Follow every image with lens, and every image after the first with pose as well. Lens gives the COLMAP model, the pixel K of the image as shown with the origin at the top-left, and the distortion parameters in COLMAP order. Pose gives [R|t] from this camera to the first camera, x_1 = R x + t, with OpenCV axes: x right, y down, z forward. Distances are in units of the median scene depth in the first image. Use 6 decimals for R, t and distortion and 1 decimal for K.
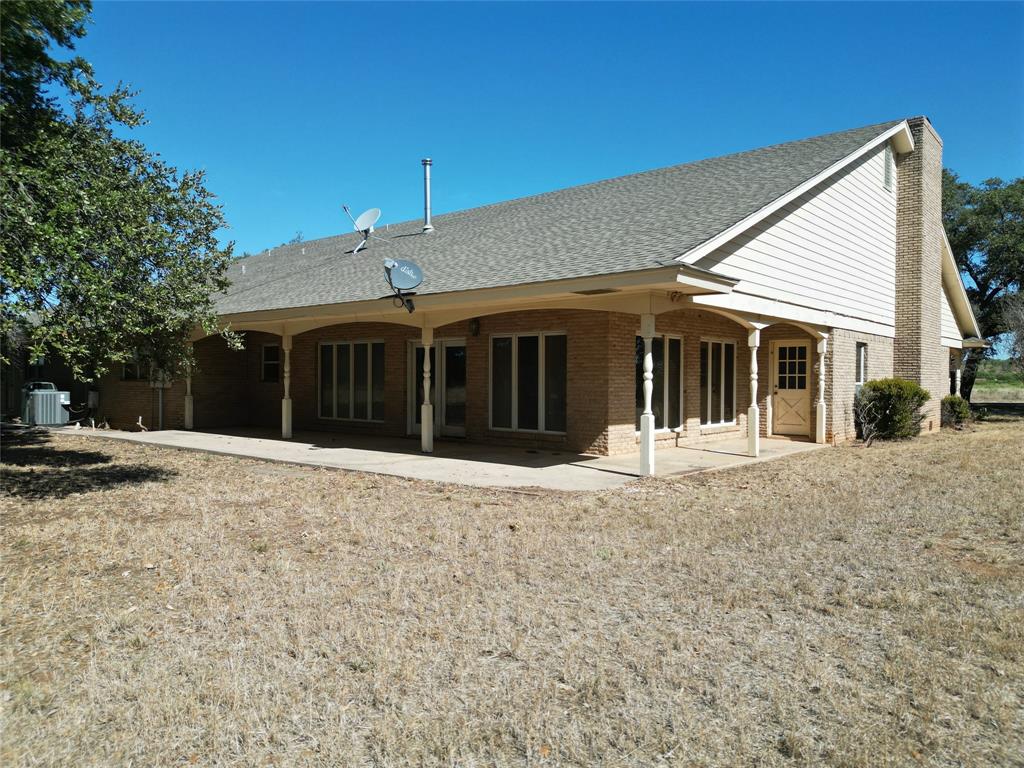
lens RADIAL K [[738.5, 0, 512.0], [0, 738.5, 384.0], [0, 0, 1]] dist [0.000253, -0.146586]
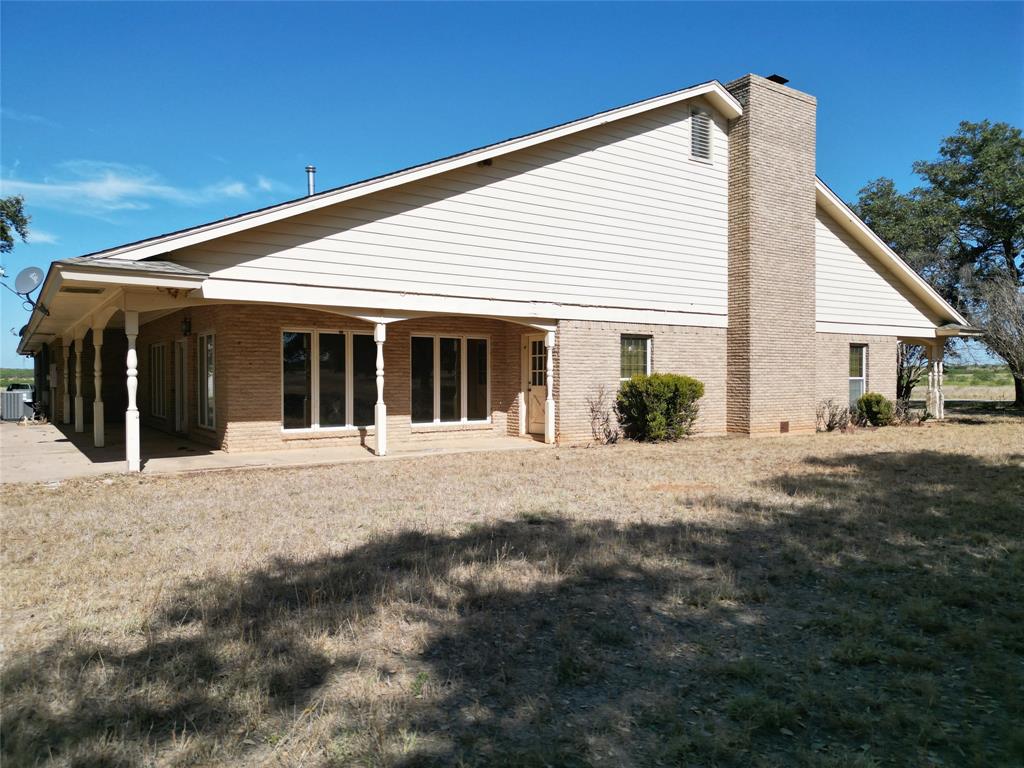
lens RADIAL K [[738.5, 0, 512.0], [0, 738.5, 384.0], [0, 0, 1]] dist [0.000253, -0.146586]
pose [[0.974718, -0.005219, -0.223379, 0.536589], [0.005845, 0.999981, 0.002141, 0.002602], [0.223364, -0.003393, 0.974729, 0.067157]]
